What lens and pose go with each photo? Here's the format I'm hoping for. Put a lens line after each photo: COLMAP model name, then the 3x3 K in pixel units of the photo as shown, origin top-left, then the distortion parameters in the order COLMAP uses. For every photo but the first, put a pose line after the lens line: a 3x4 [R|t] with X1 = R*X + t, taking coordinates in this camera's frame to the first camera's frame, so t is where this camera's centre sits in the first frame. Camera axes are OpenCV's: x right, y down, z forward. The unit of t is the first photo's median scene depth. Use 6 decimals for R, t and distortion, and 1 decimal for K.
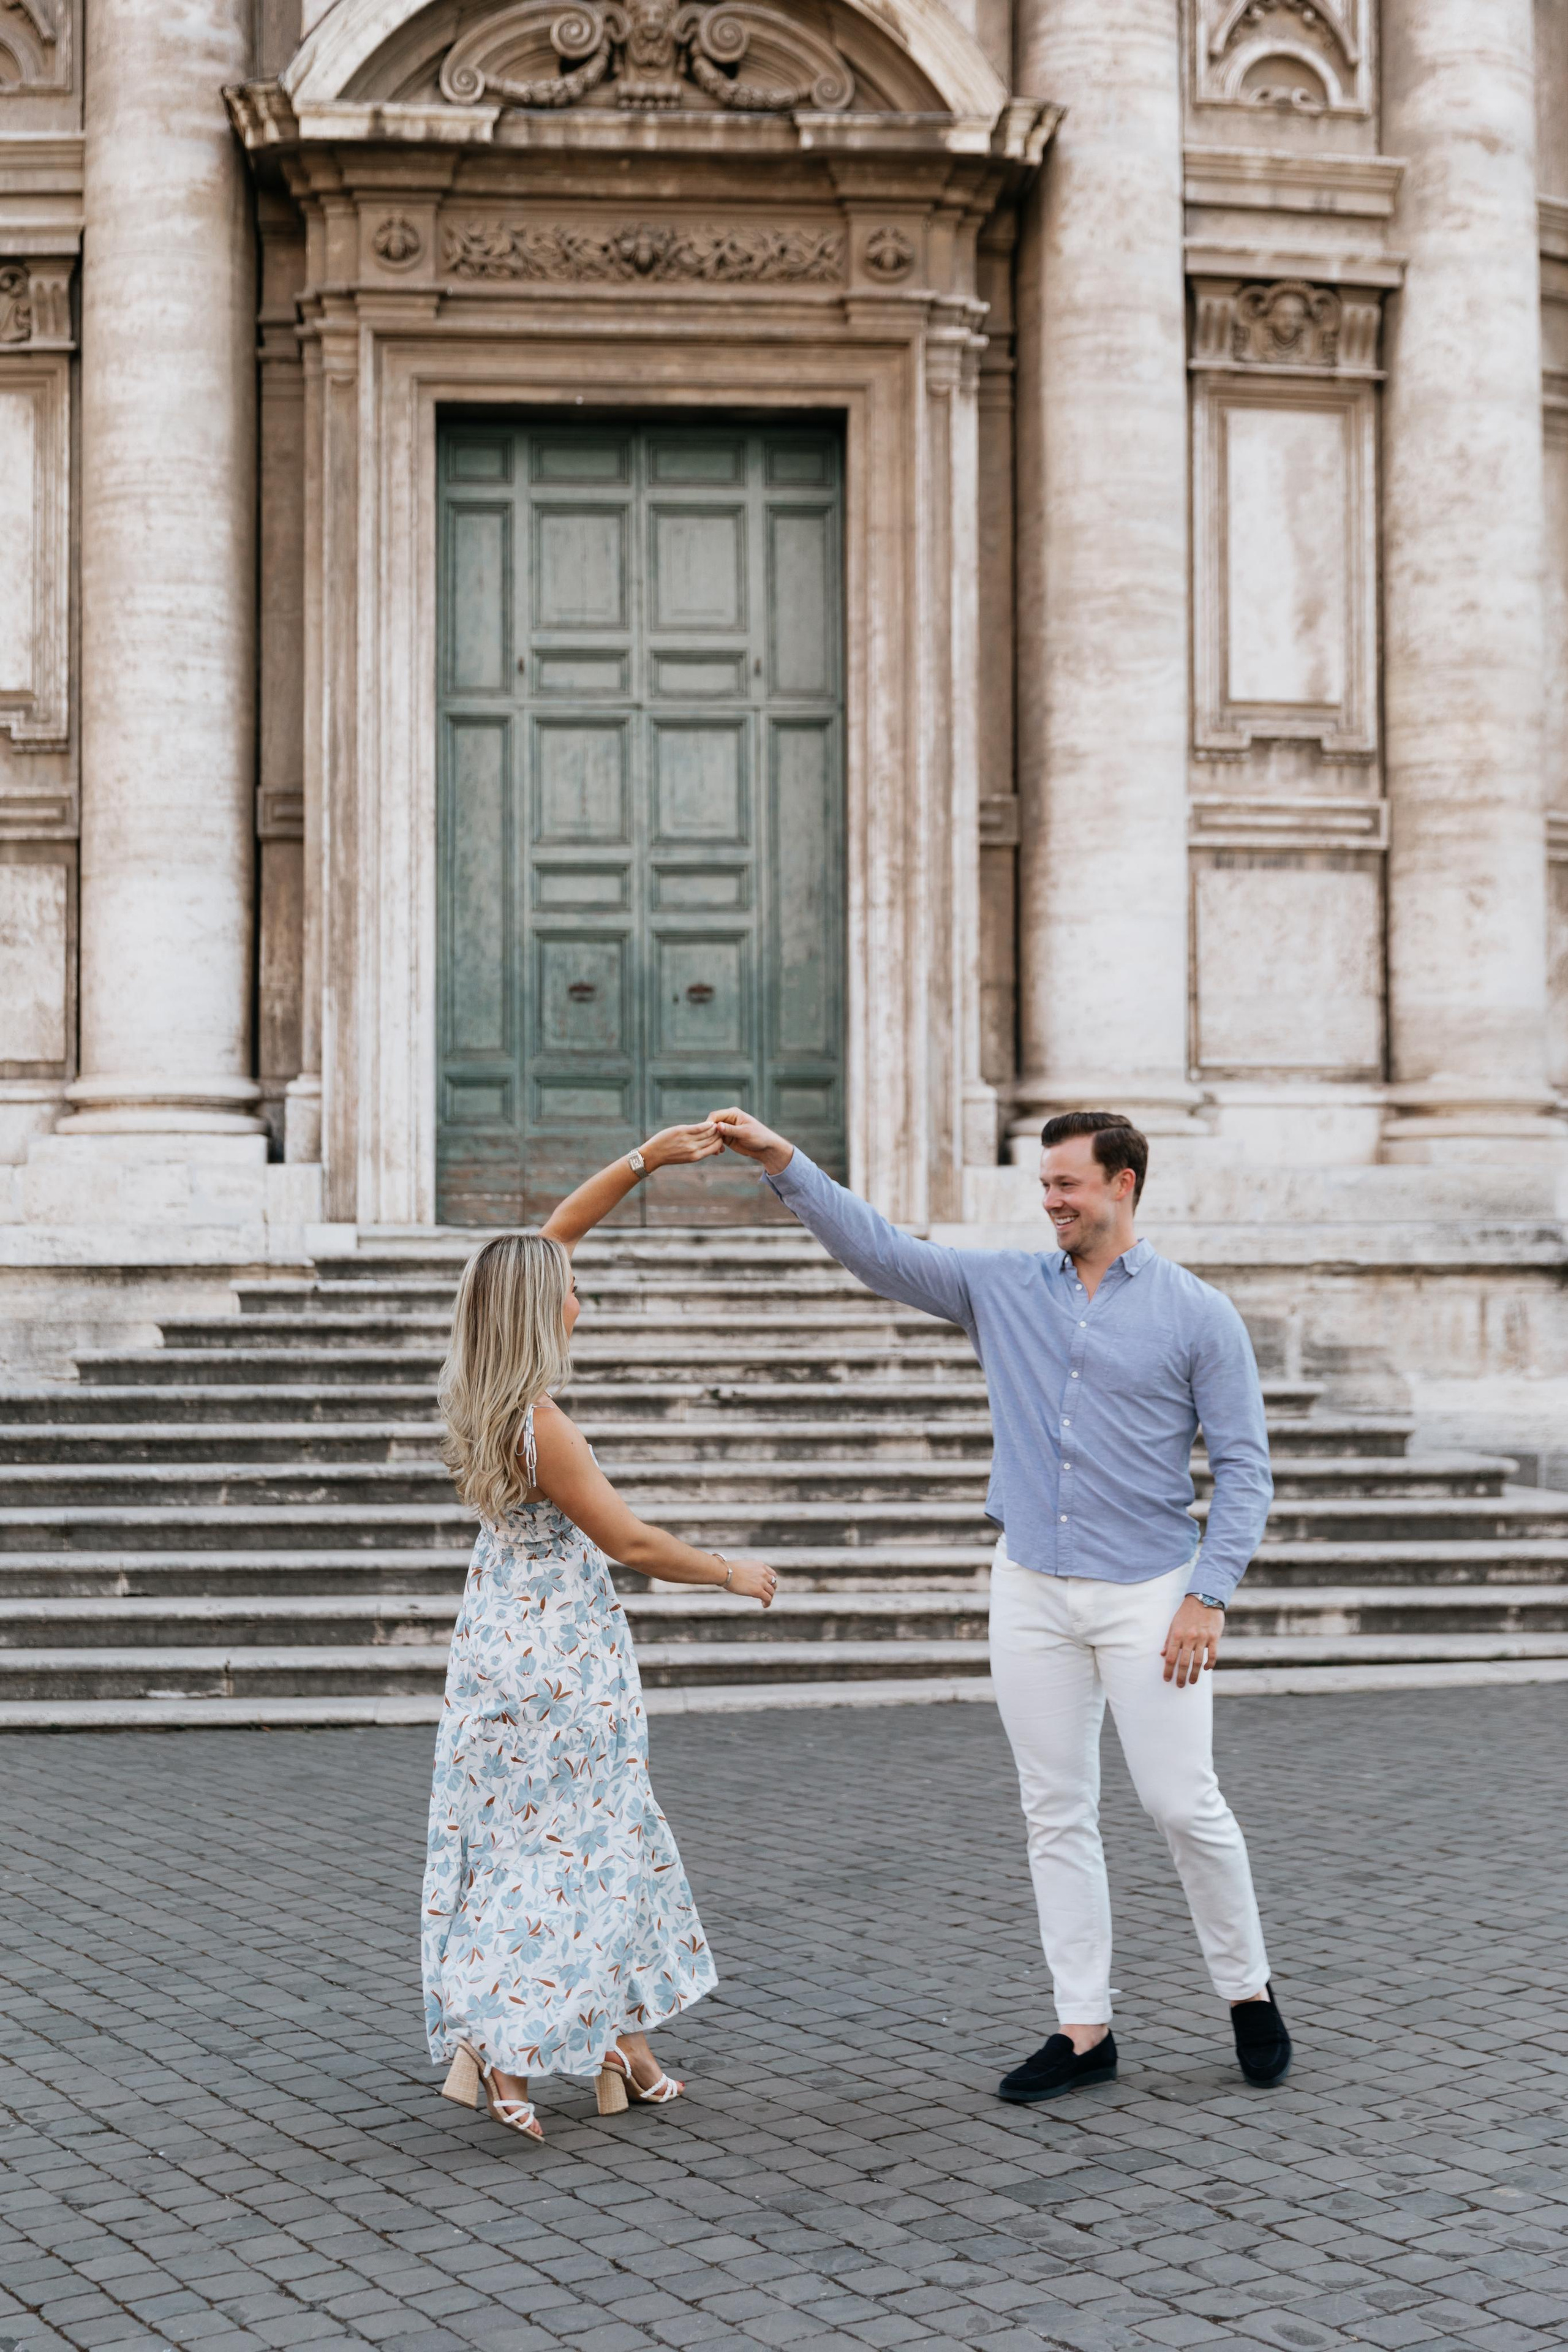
lens RADIAL K [[3390.4, 0, 833.9], [0, 3390.4, 1234.3], [0, 0, 1]] dist [0.038838, -0.017604]
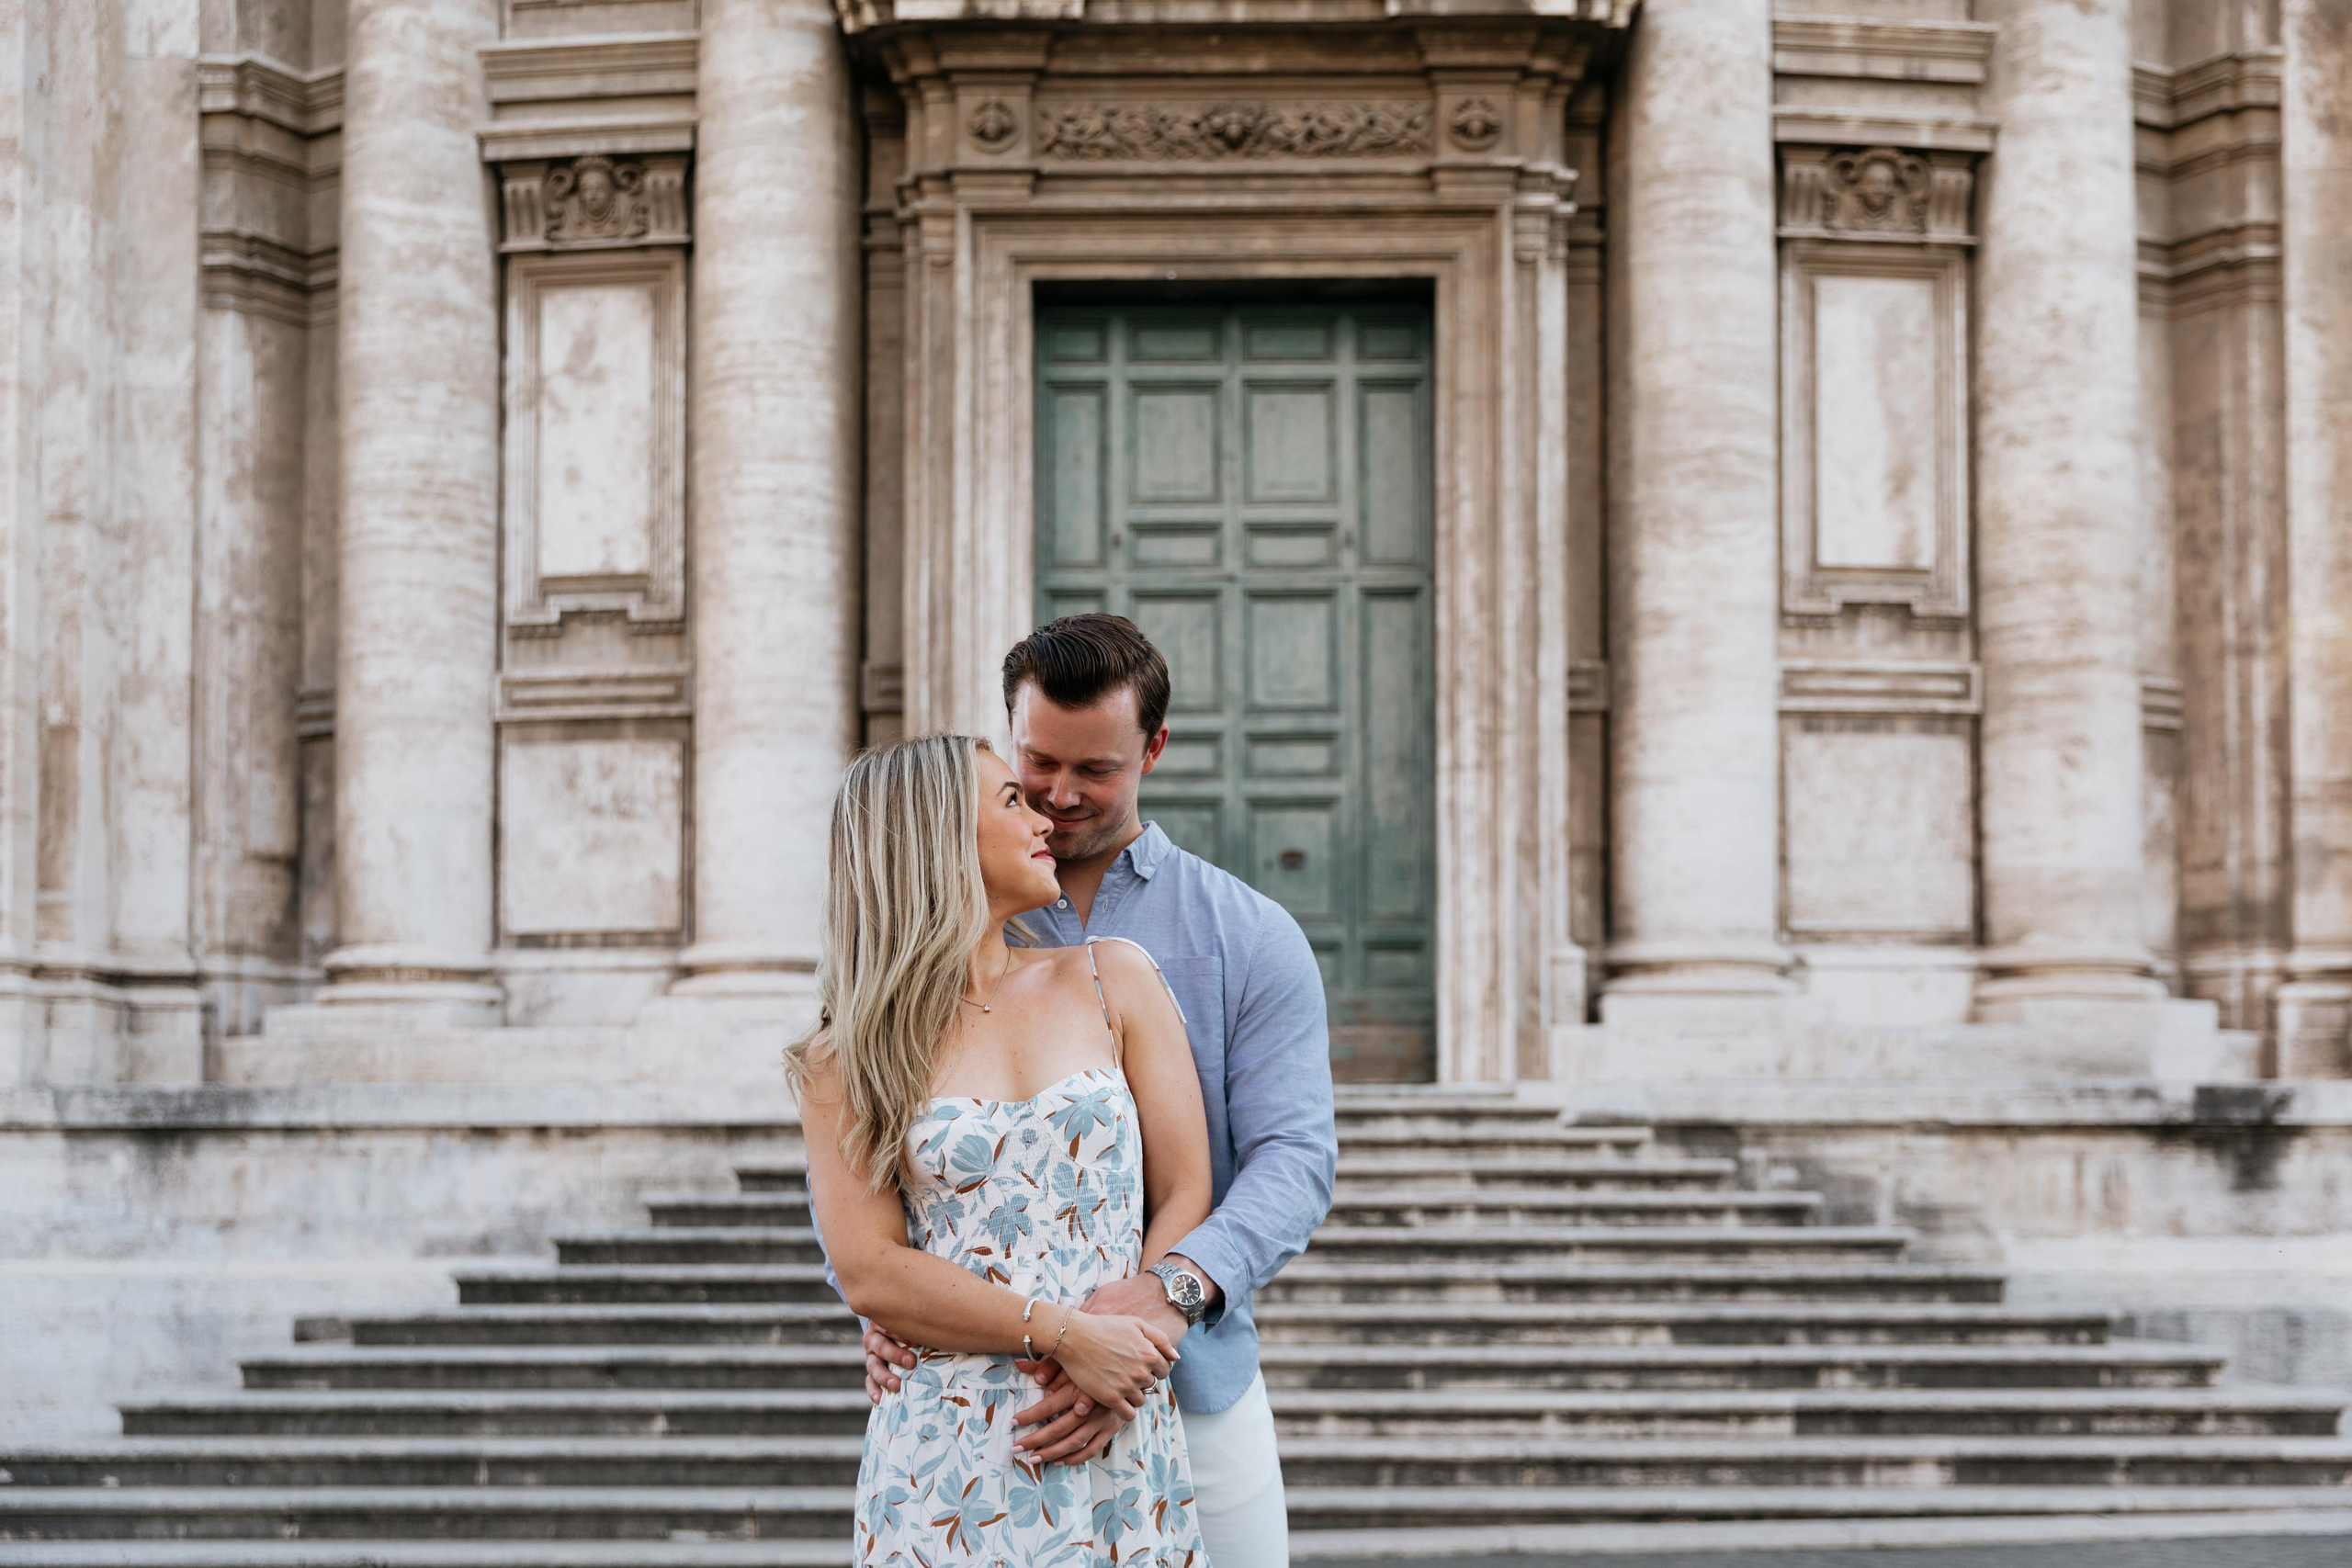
lens RADIAL K [[2714.4, 0, 1273.8], [0, 2714.4, 1179.6], [0, 0, 1]] dist [0.025472, -0.002046]
pose [[0.996305, -0.001284, -0.085877, 0.025382], [0.000903, 0.999990, -0.004473, 0.029232], [0.085882, 0.004379, 0.996296, 0.189964]]
